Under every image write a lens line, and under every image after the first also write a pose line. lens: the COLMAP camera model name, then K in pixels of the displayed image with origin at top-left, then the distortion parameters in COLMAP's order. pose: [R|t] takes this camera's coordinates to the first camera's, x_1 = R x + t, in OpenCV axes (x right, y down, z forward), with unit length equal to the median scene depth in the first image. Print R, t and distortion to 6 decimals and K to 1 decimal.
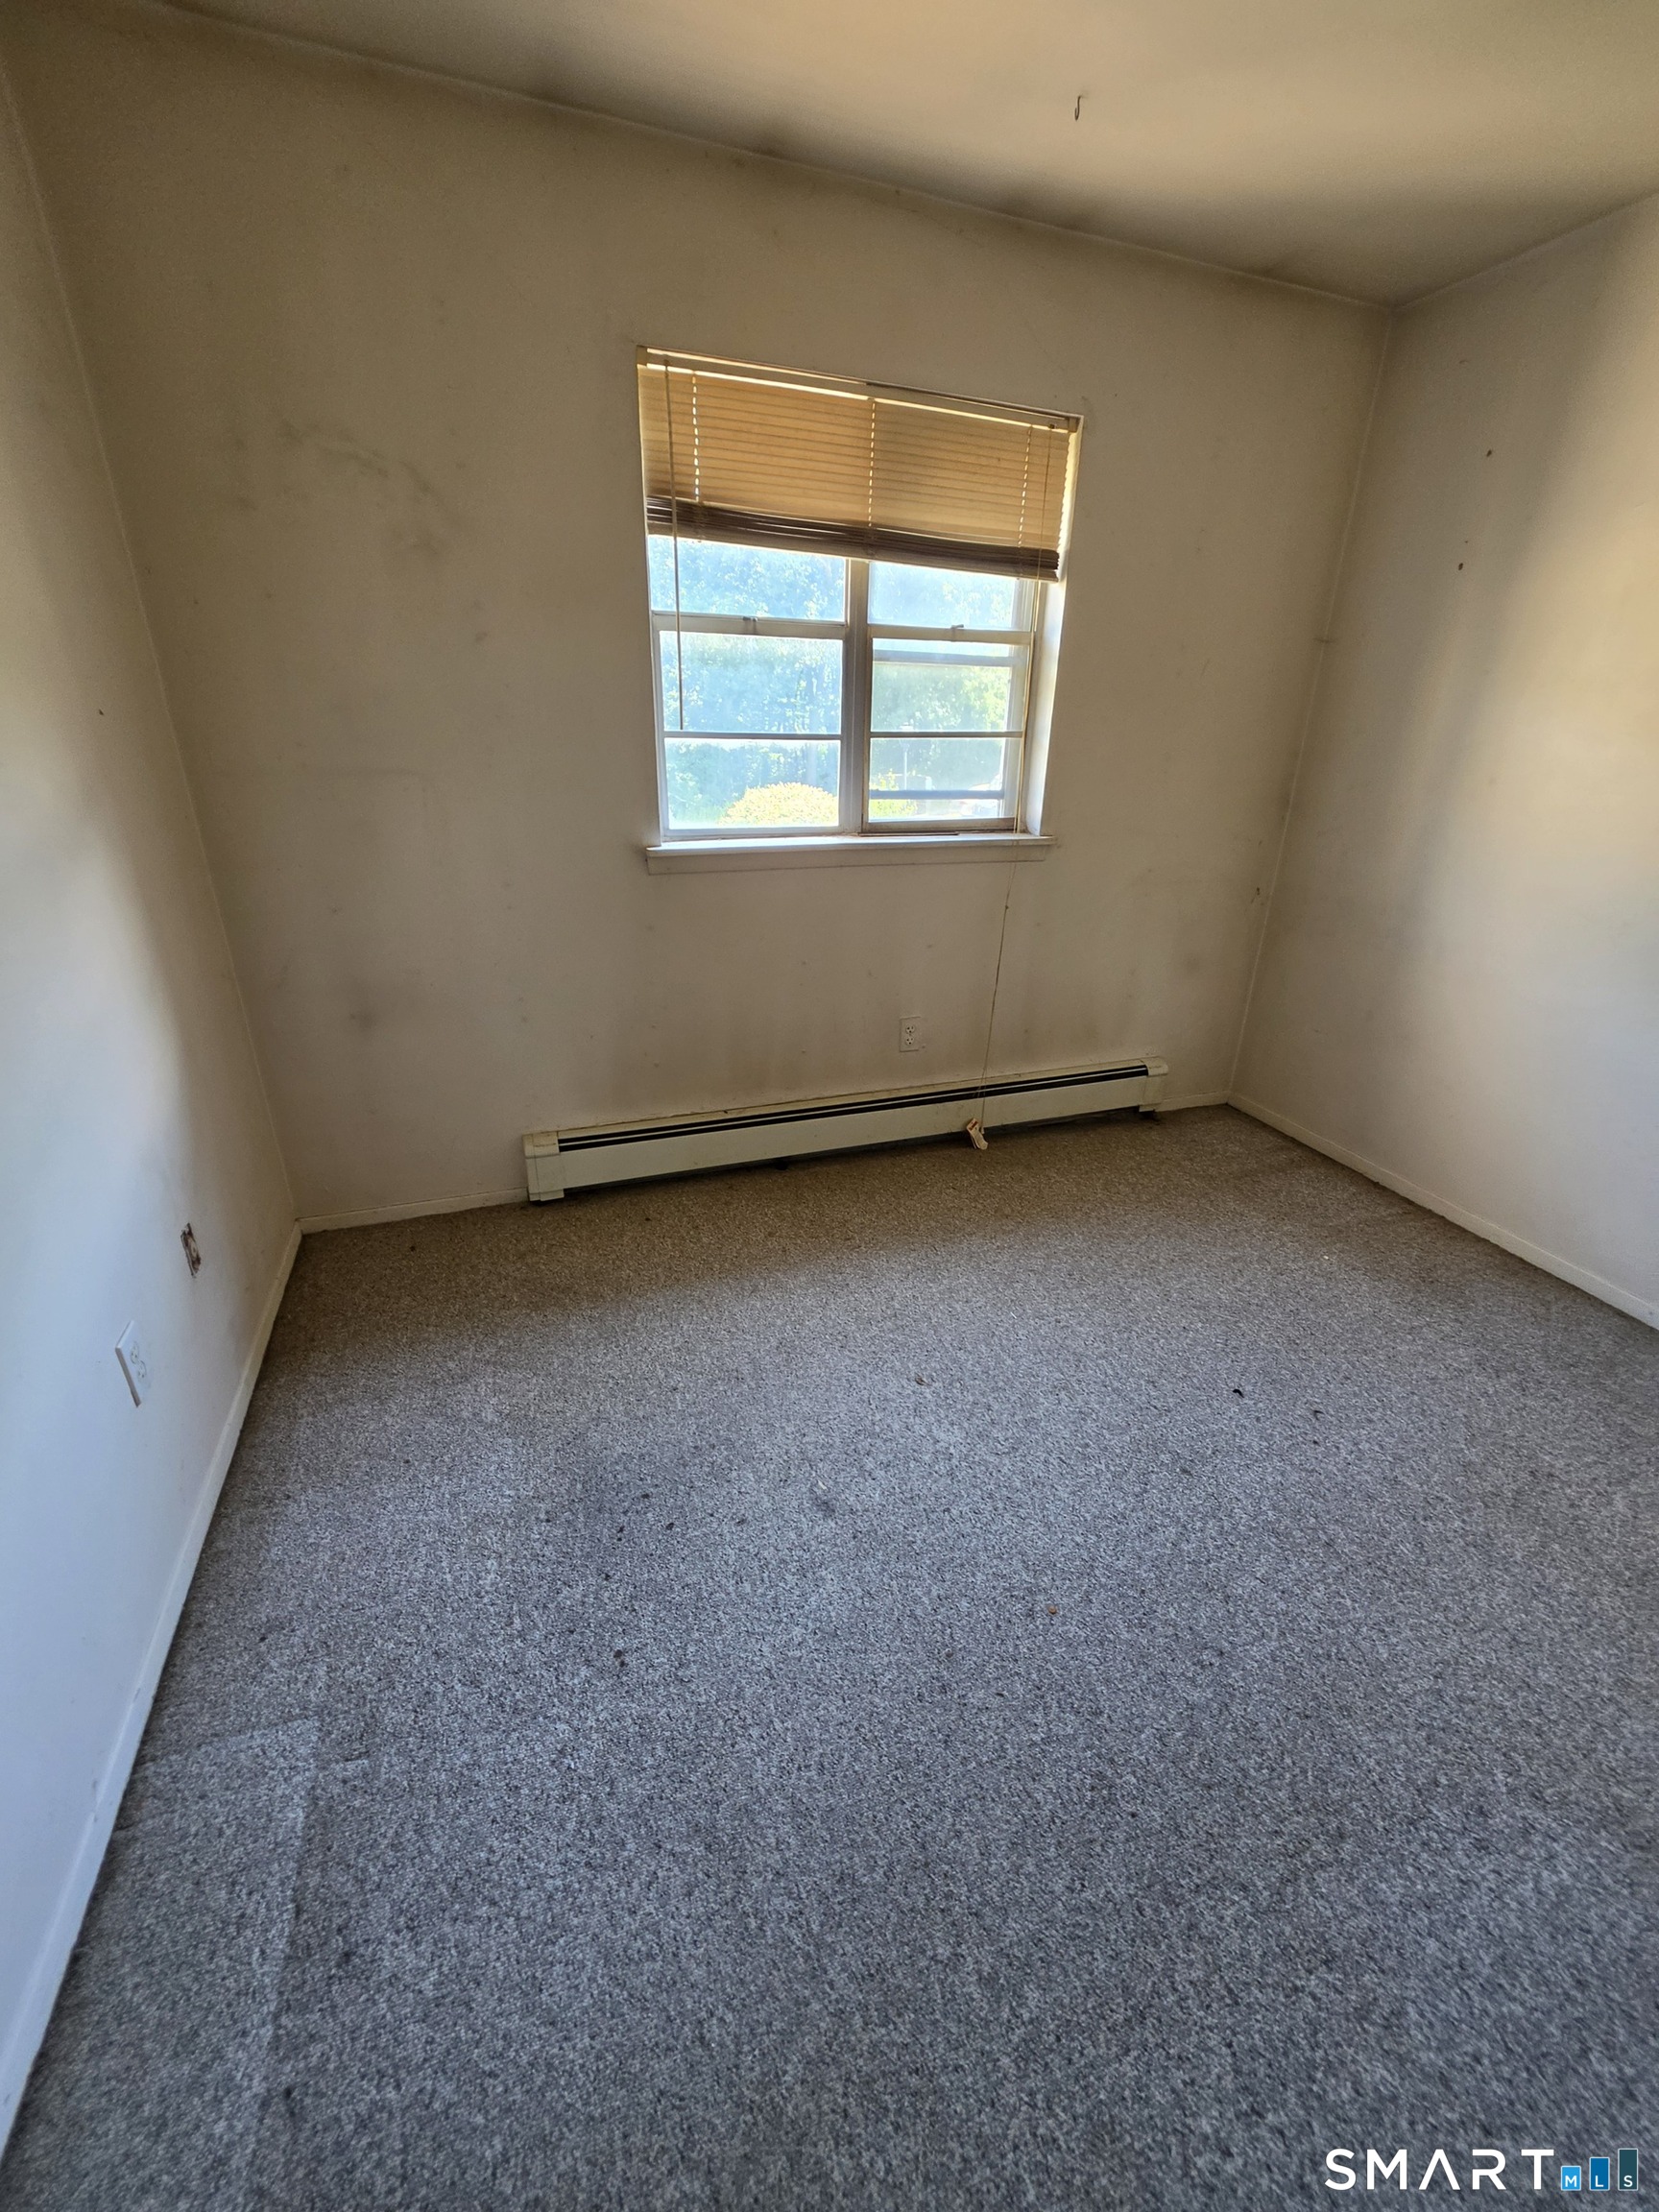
lens RADIAL K [[895.6, 0, 826.7], [0, 895.6, 1103.6], [0, 0, 1]] dist [-0.000984, -0.000087]
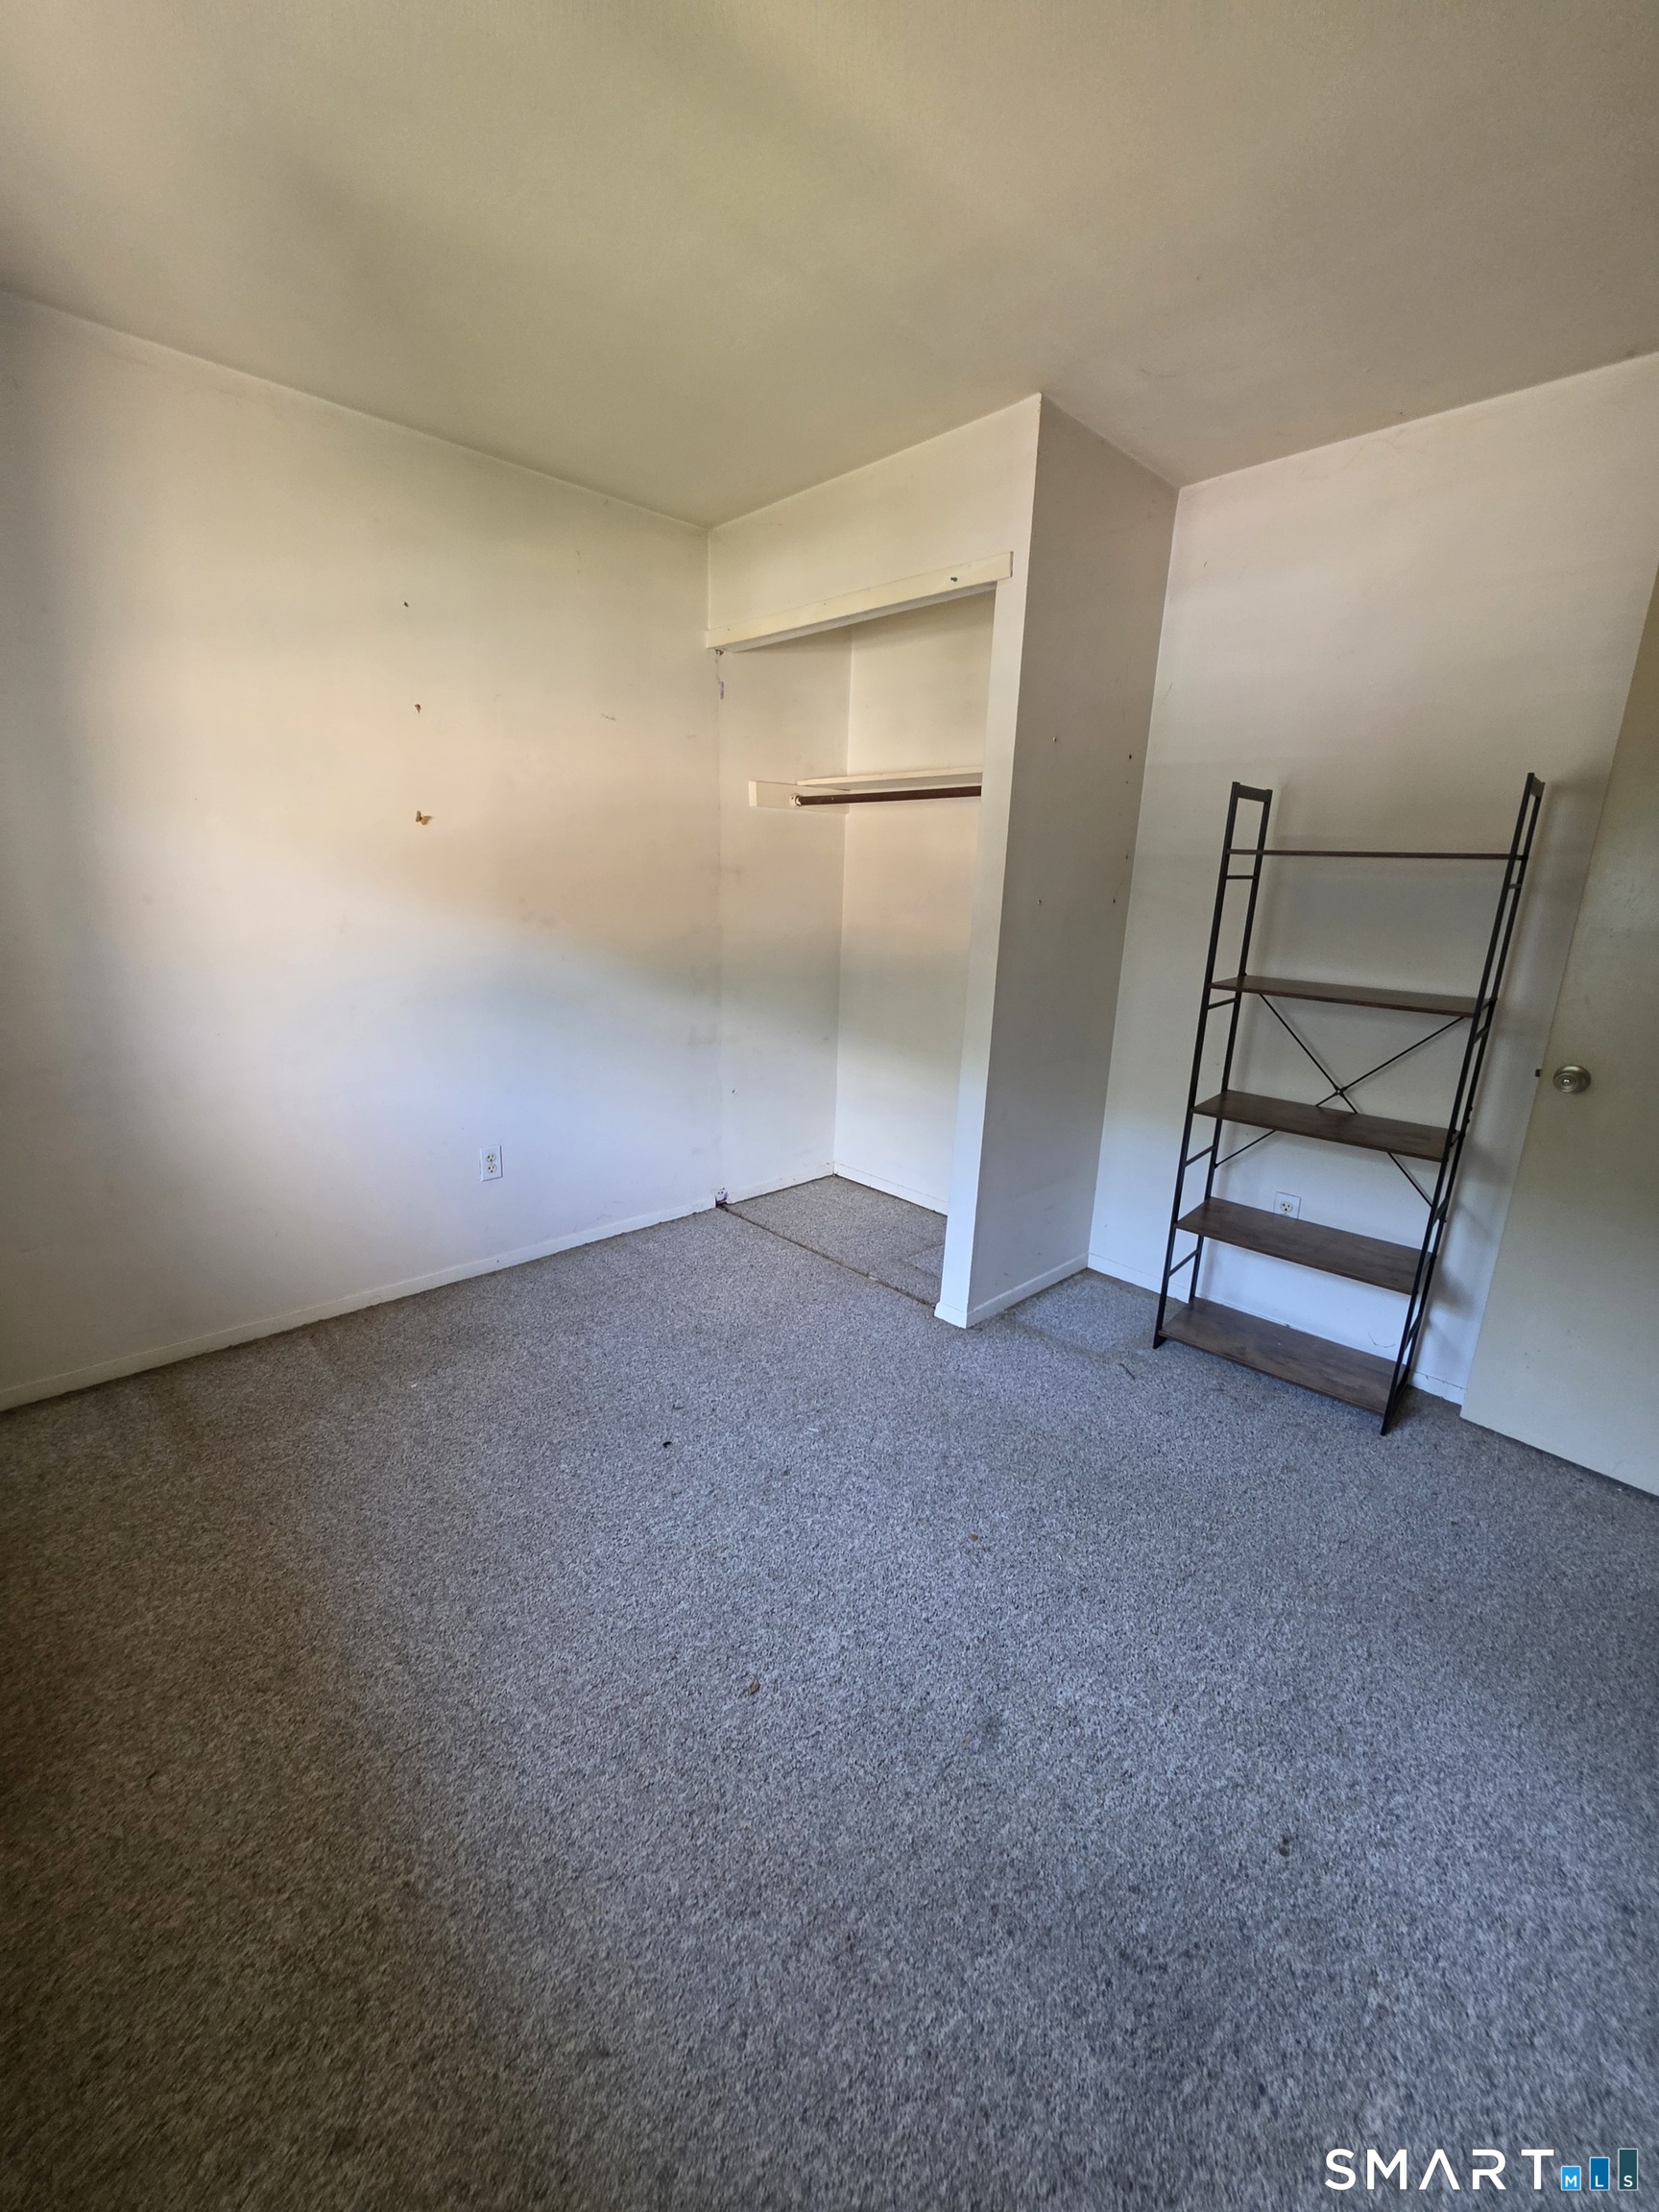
lens RADIAL K [[885.2, 0, 829.5], [0, 885.2, 1106.0], [0, 0, 1]] dist [-0.001263, -0.000115]
pose [[-0.394926, -0.272703, 0.877306, -0.351817], [0.326654, 0.850849, 0.411525, -0.317037], [-0.858680, 0.449097, -0.246943, 0.705098]]
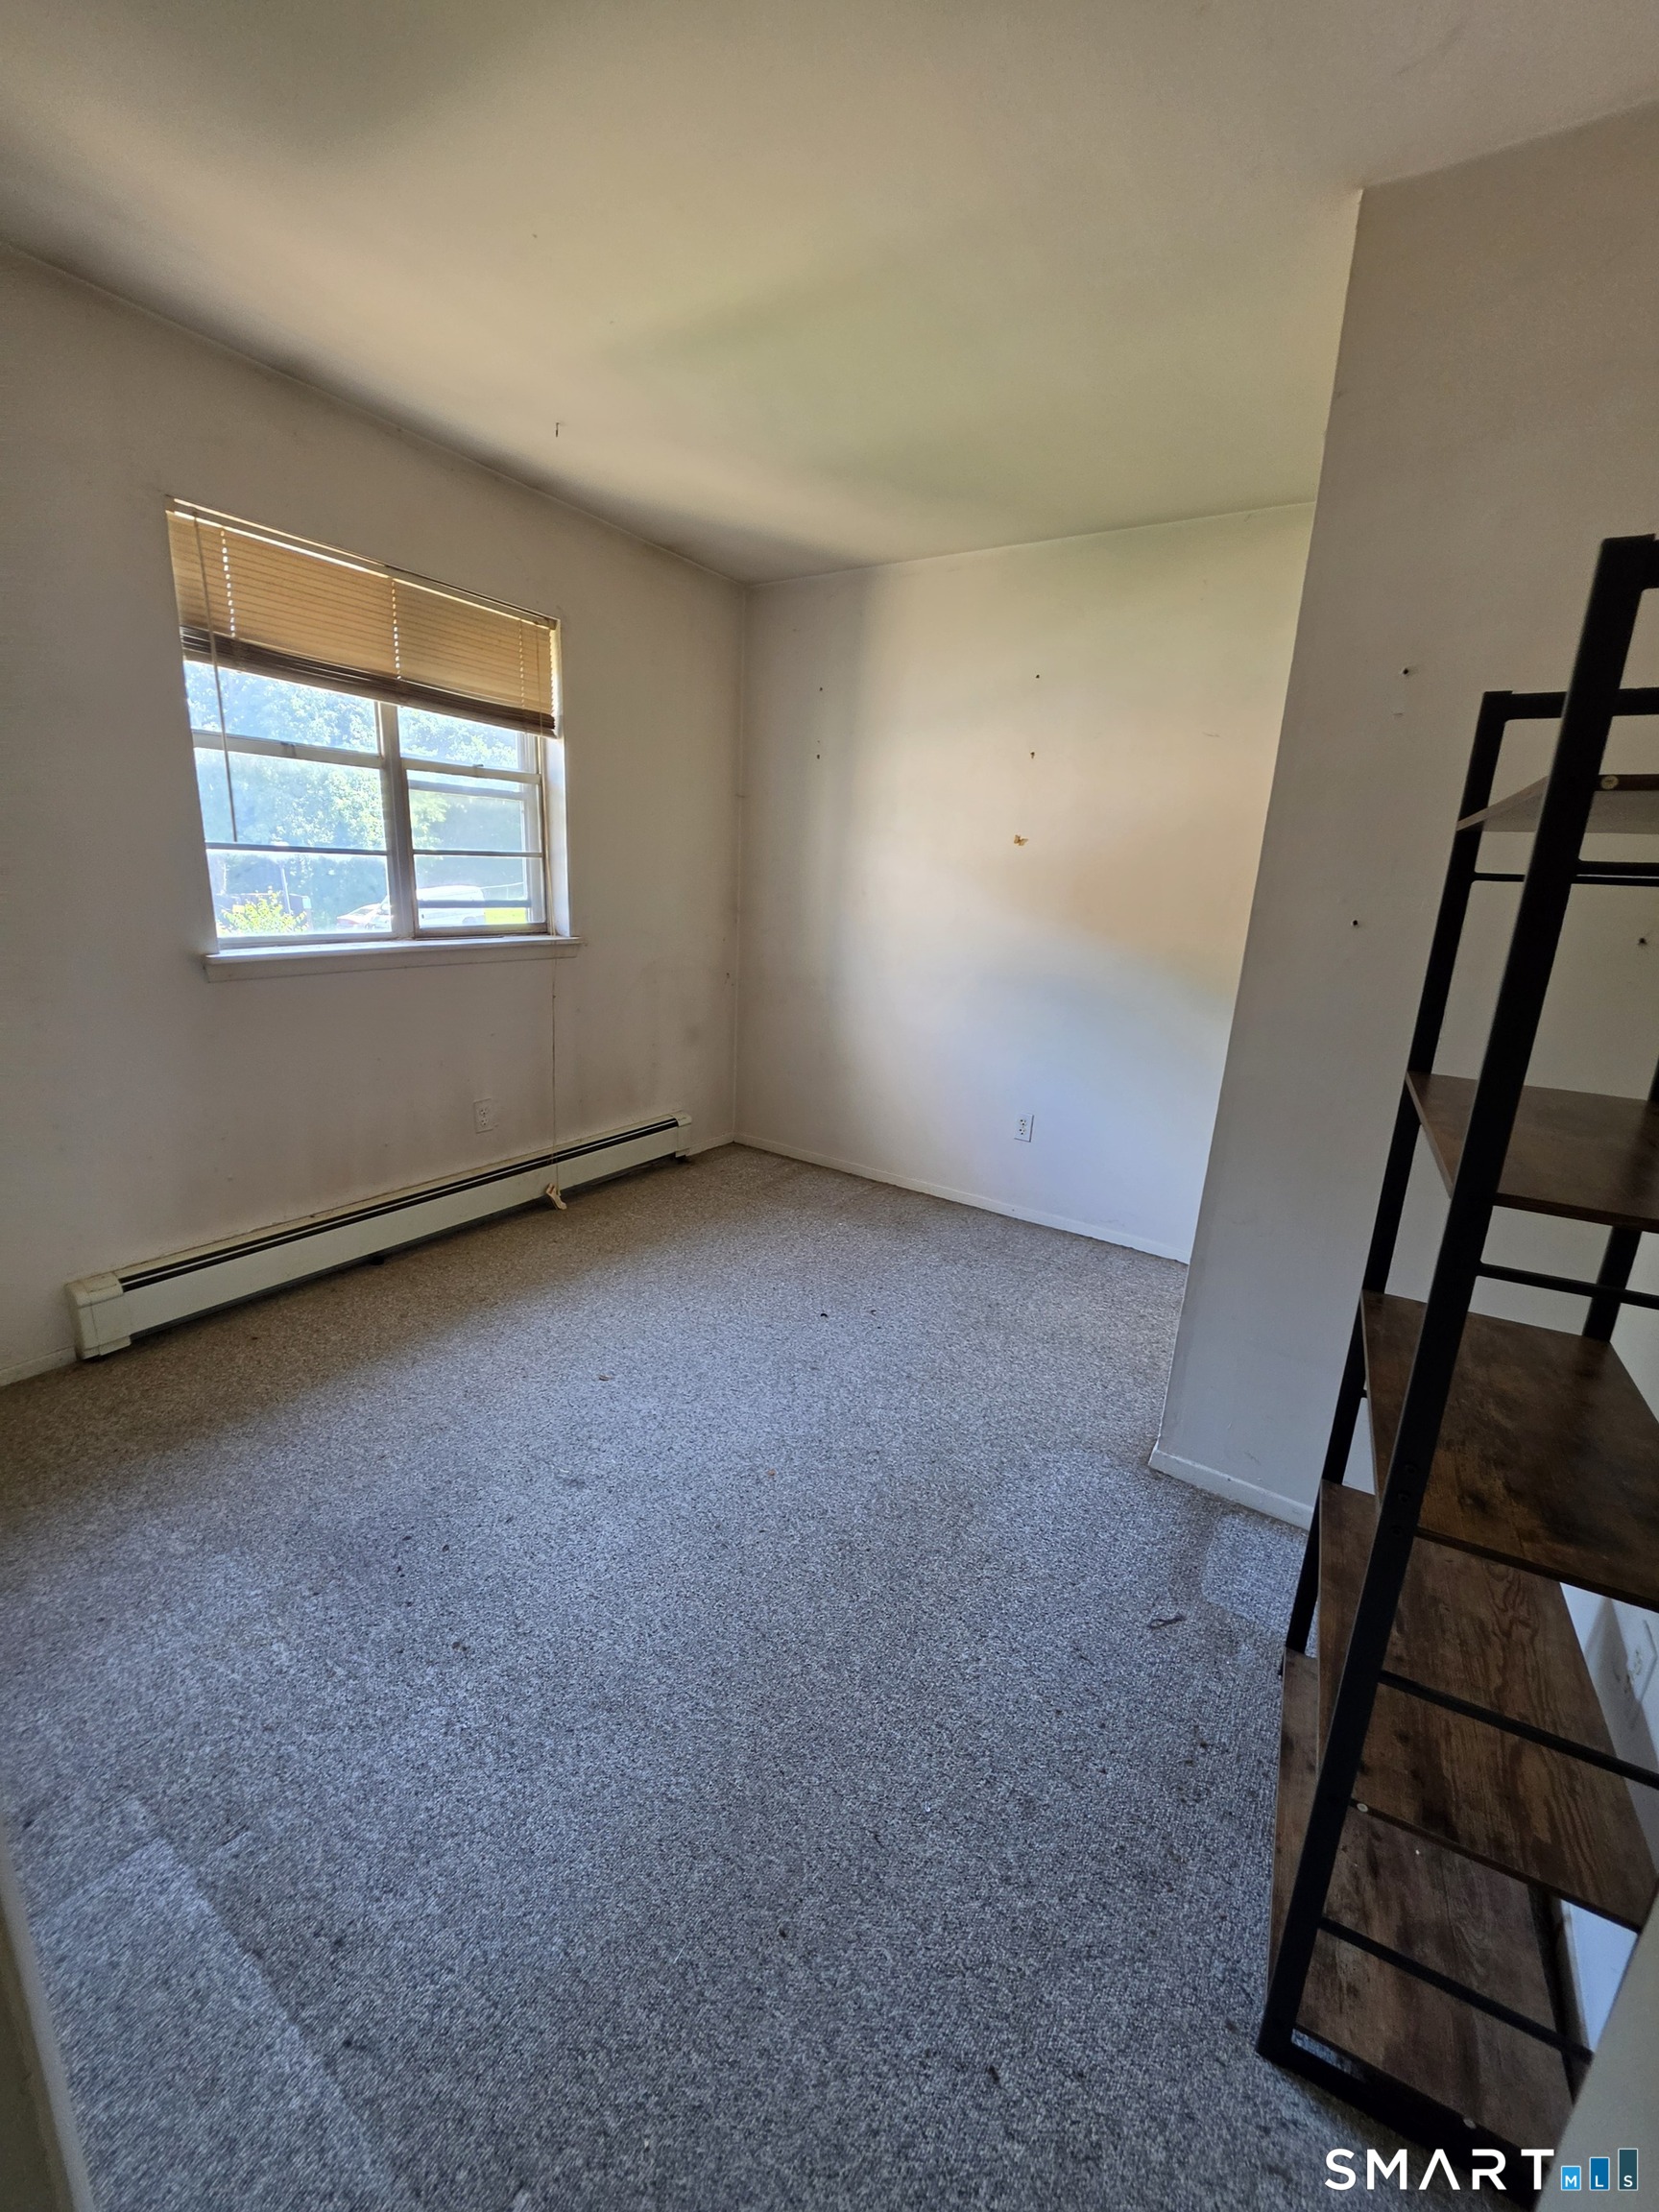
lens RADIAL K [[897.1, 0, 828.7], [0, 897.1, 1098.9], [0, 0, 1]] dist [-0.001018, -0.000636]
pose [[0.806214, -0.129525, 0.577272, -0.227036], [0.202061, 0.977351, -0.062905, 0.065037], [-0.556049, 0.167359, 0.814125, -0.148017]]
